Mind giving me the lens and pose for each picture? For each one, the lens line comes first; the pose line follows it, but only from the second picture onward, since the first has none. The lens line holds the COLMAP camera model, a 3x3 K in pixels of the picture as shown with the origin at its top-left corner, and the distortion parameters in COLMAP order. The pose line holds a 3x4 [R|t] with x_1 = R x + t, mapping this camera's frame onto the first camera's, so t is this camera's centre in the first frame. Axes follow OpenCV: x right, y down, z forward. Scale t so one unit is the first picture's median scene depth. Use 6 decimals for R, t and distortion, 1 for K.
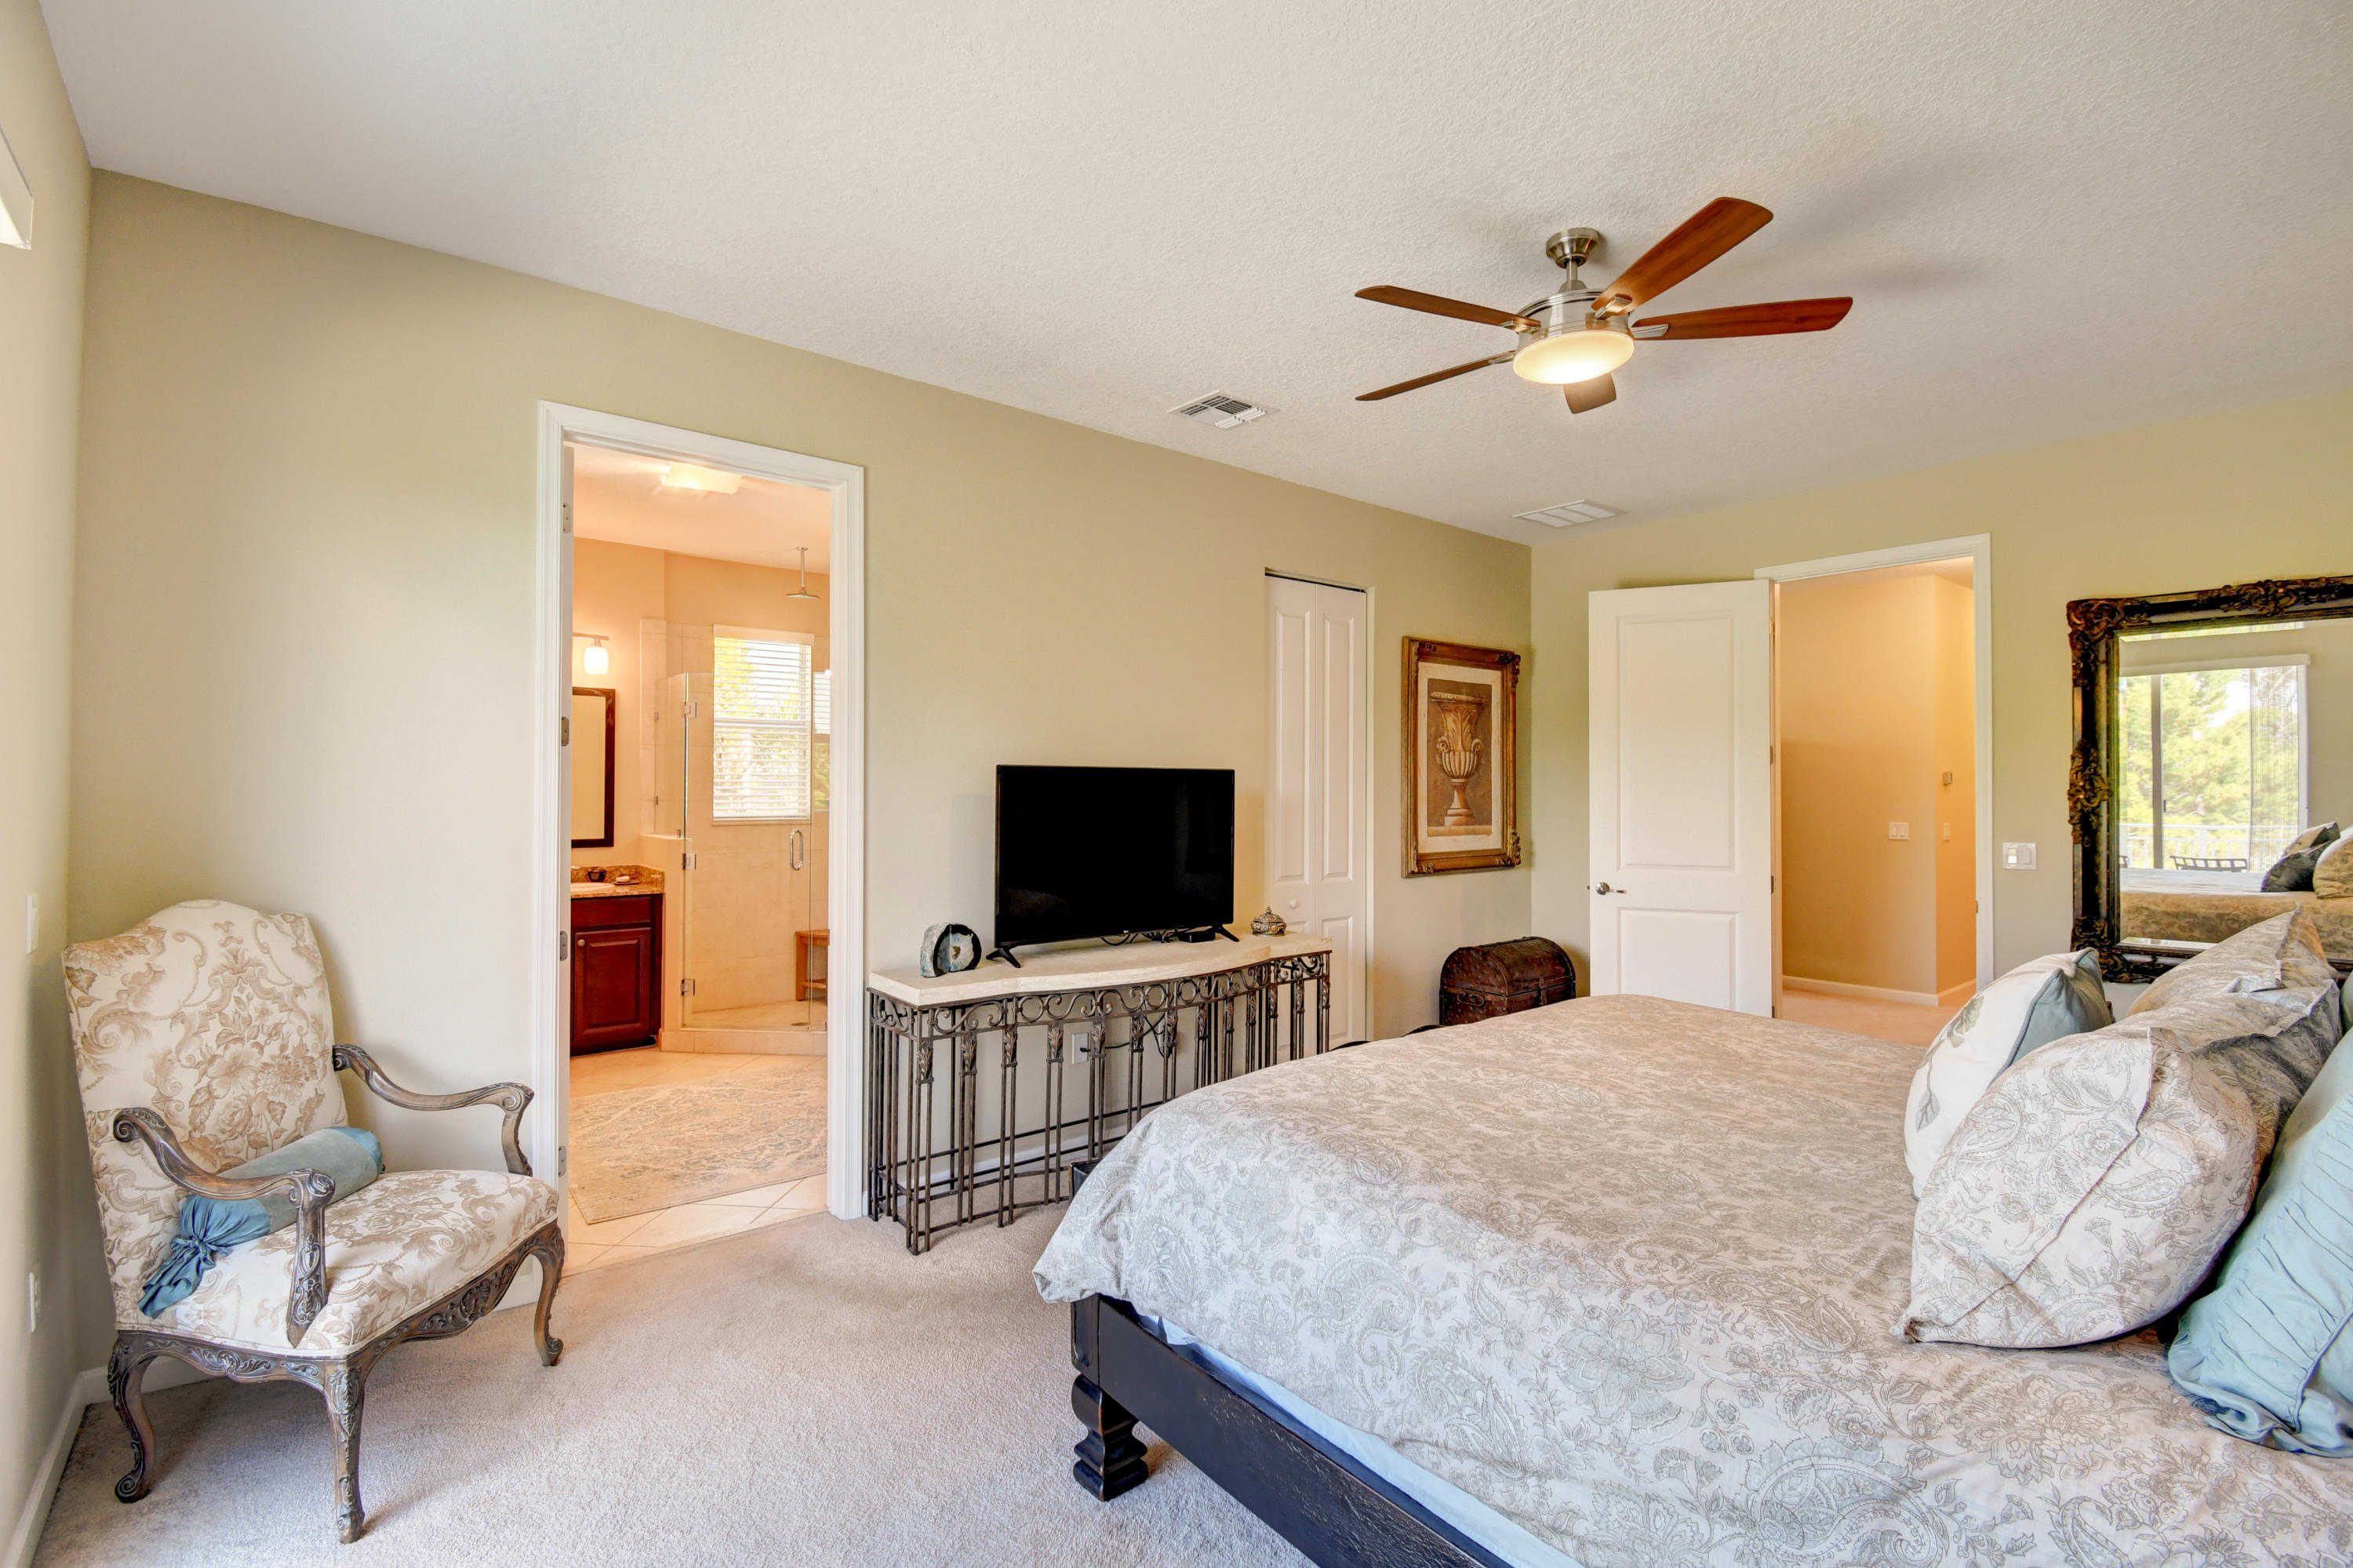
lens RADIAL K [[1041.3, 0, 1170.9], [0, 1041.3, 781.6], [0, 0, 1]] dist [0.020381, -0.029806]
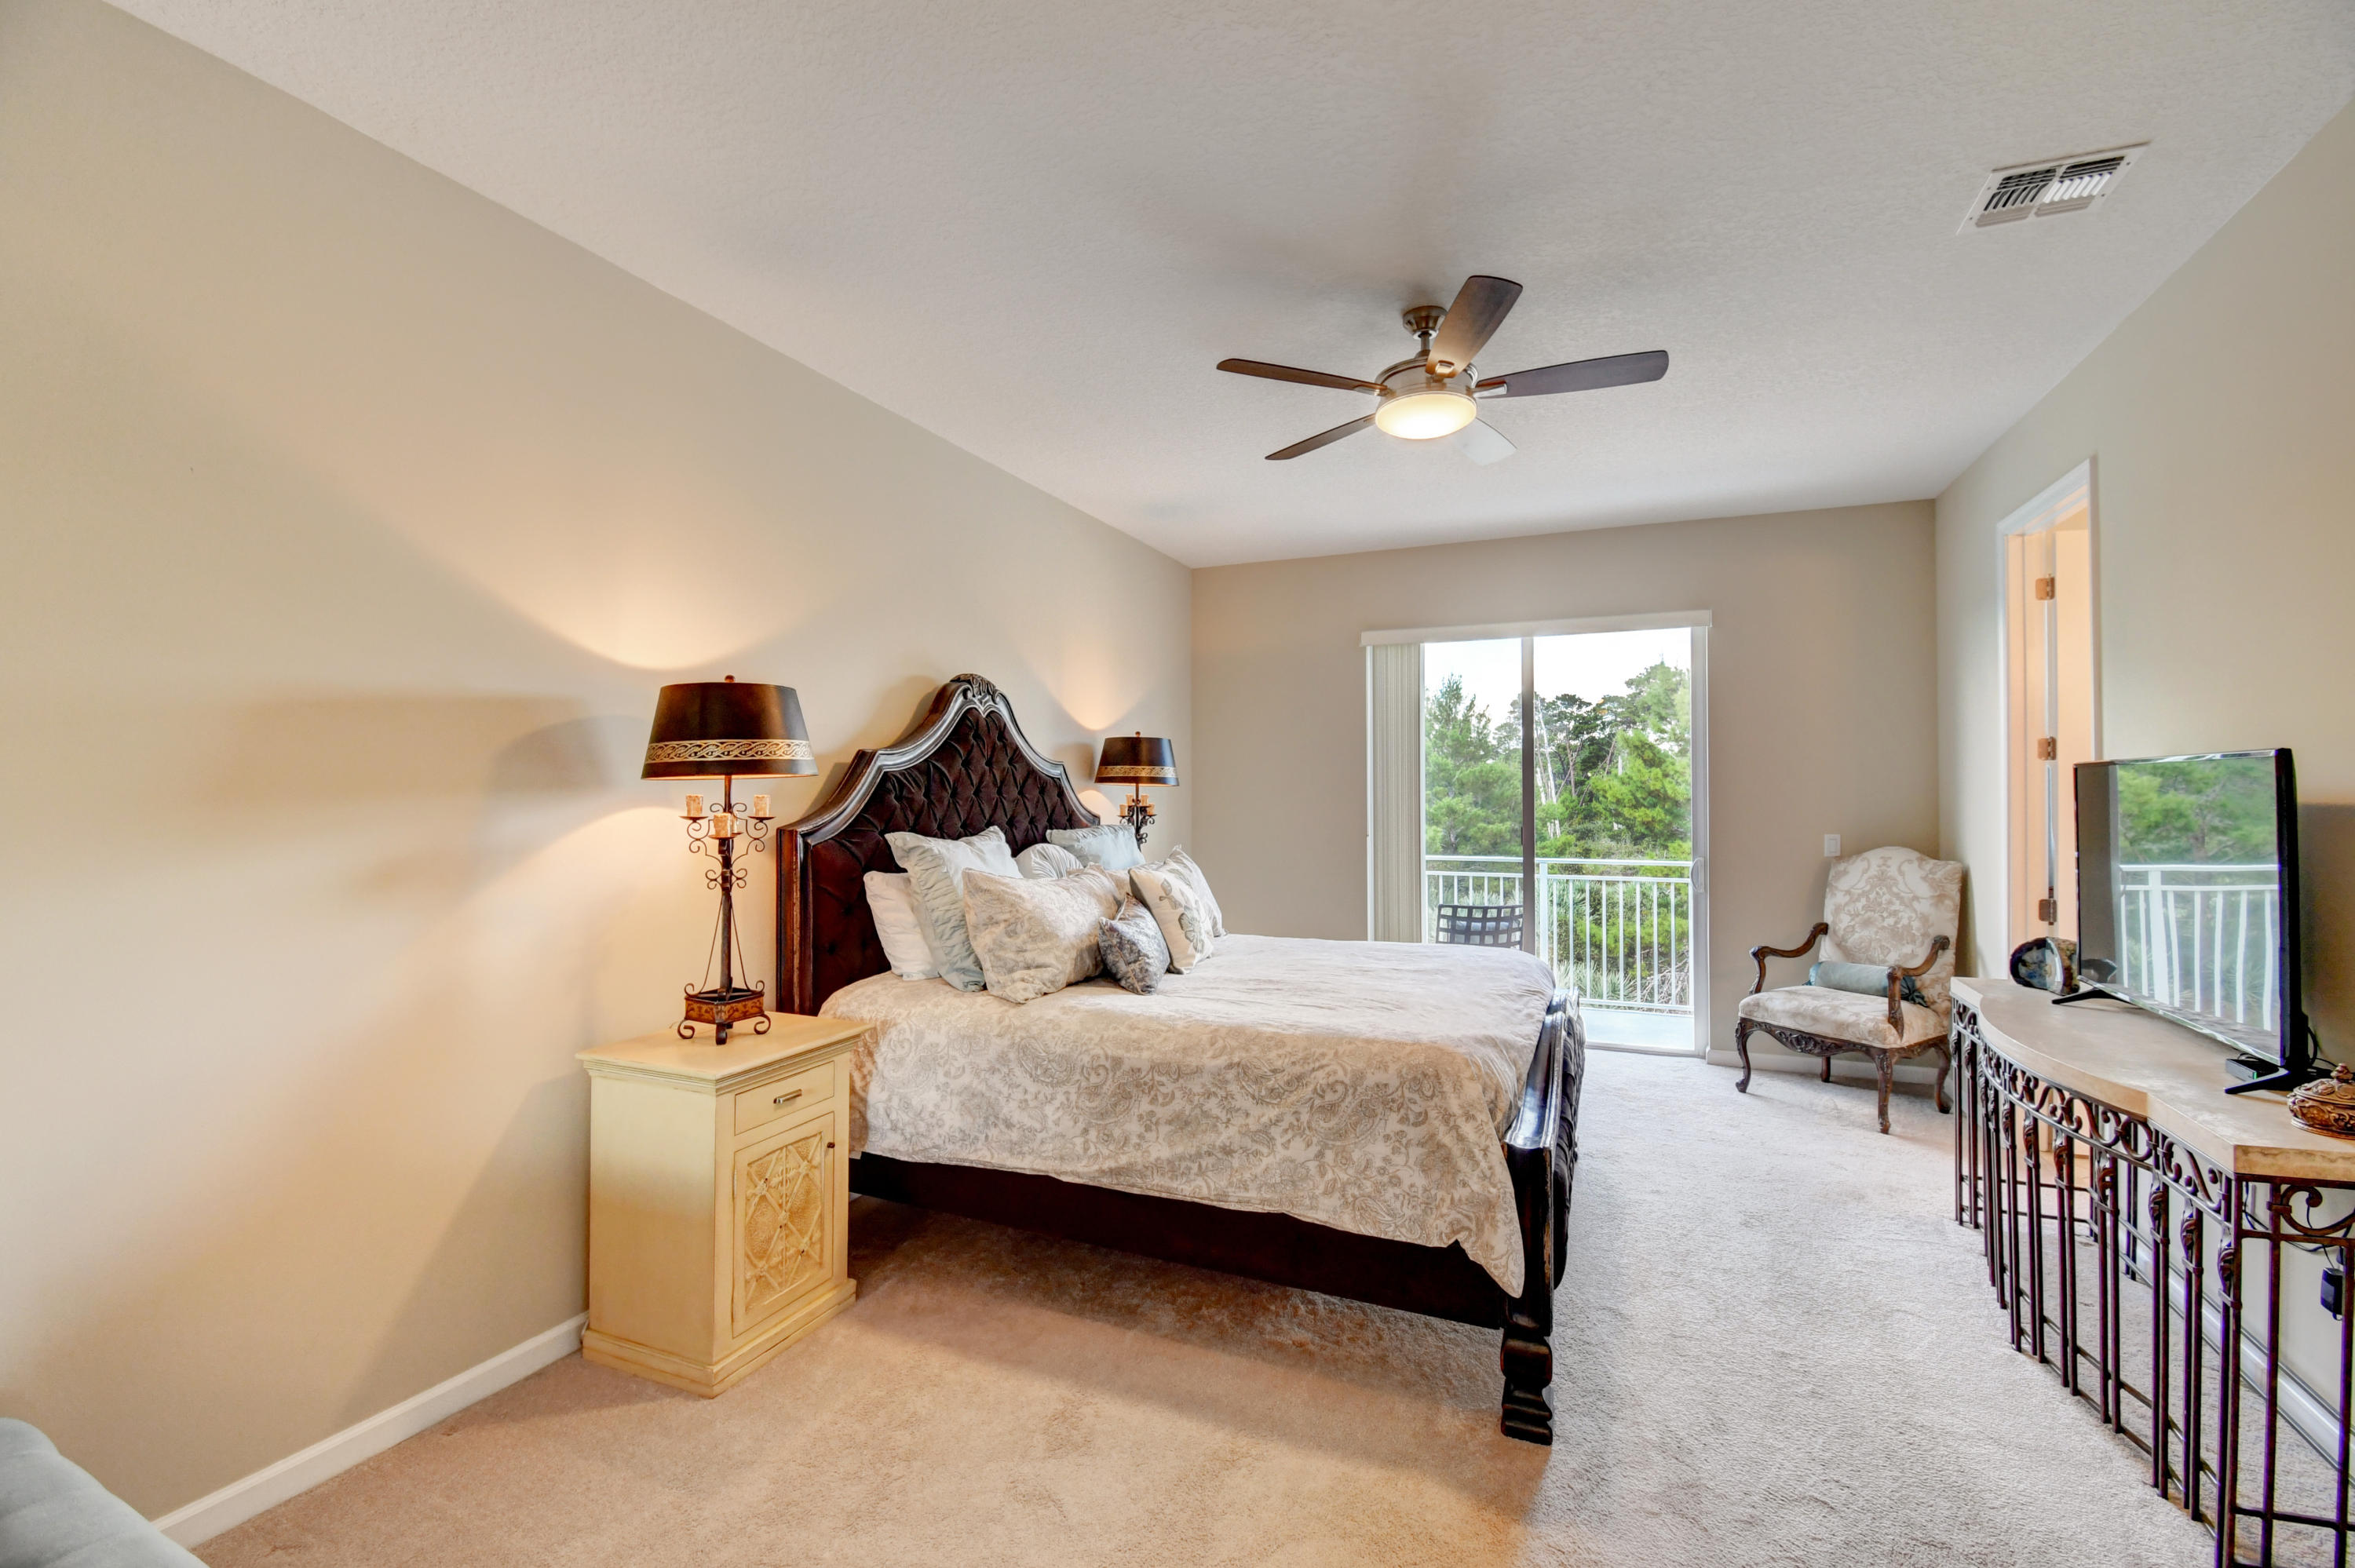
lens RADIAL K [[1042.0, 0, 1171.9], [0, 1042.0, 781.6], [0, 0, 1]] dist [0.020381, -0.029806]
pose [[-0.891382, -0.011412, -0.453110, 0.796666], [-0.003091, 0.999813, -0.019102, 0.015606], [0.453243, -0.015627, -0.891250, 1.312629]]
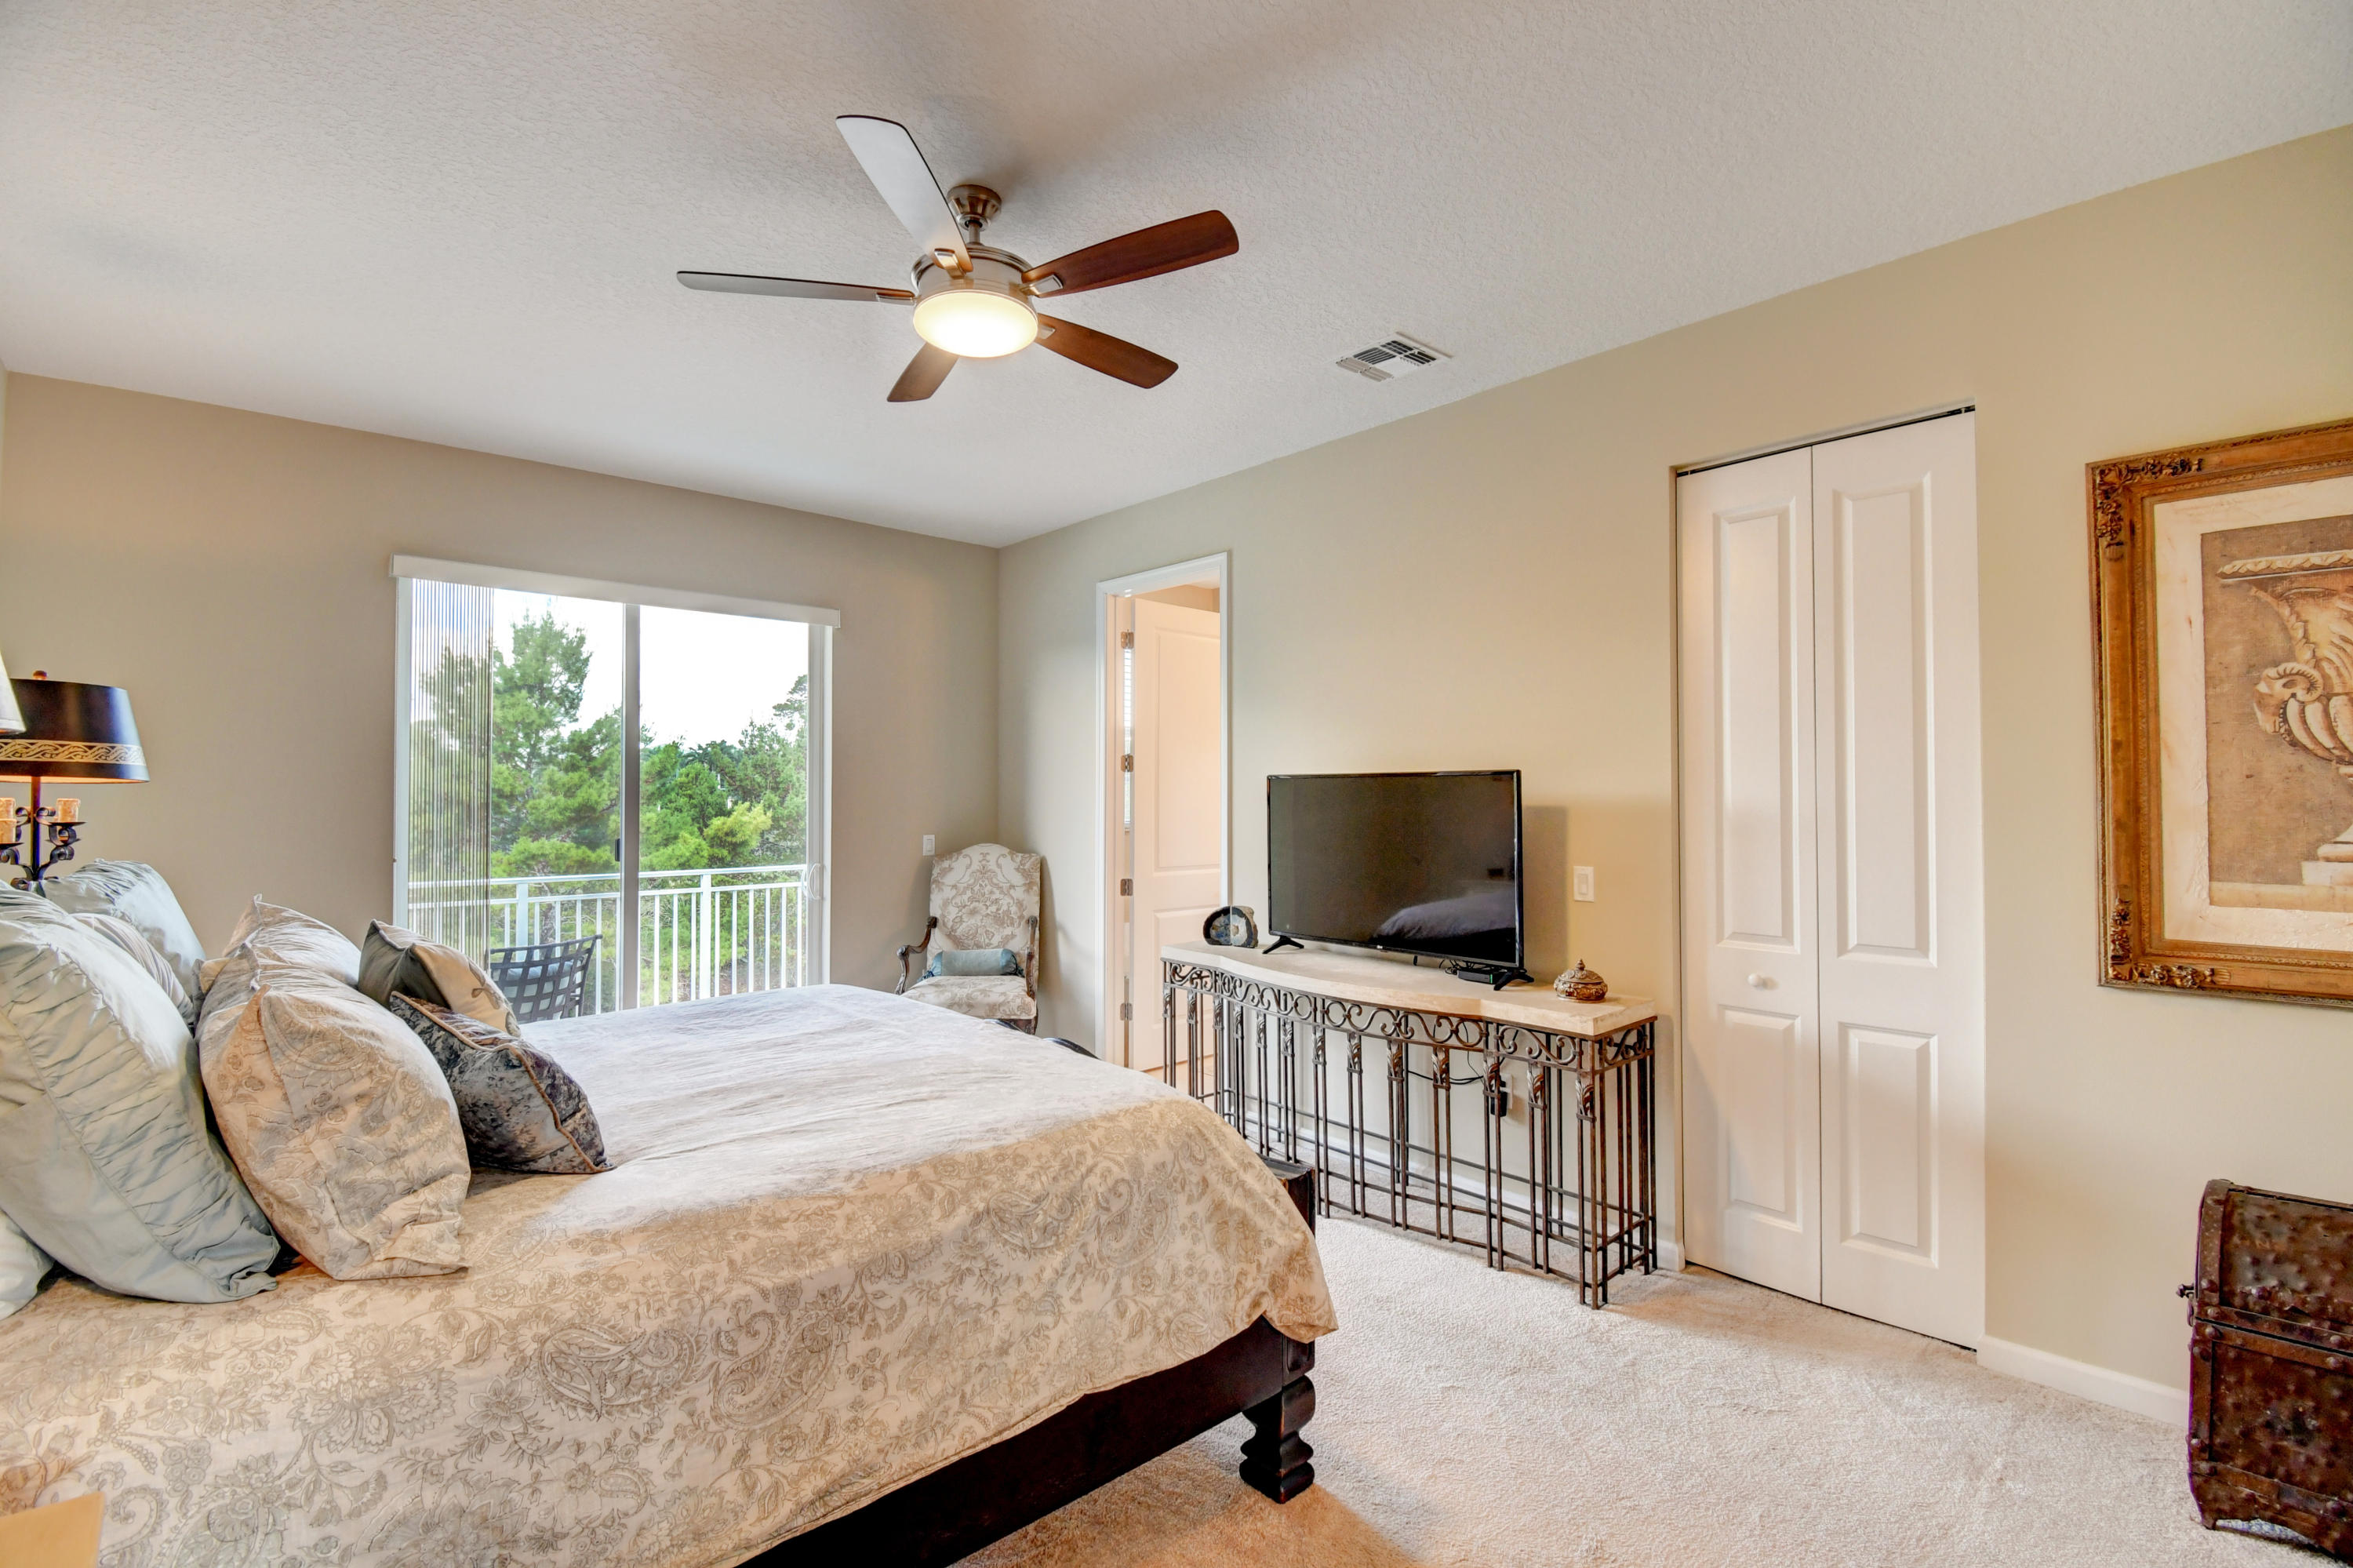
lens RADIAL K [[1041.3, 0, 1170.9], [0, 1041.3, 781.6], [0, 0, 1]] dist [0.020381, -0.029806]
pose [[0.040549, -0.021248, -0.998952, 0.901060], [0.004356, 0.999768, -0.021088, 0.013060], [0.999168, -0.003496, 0.040632, 0.780411]]
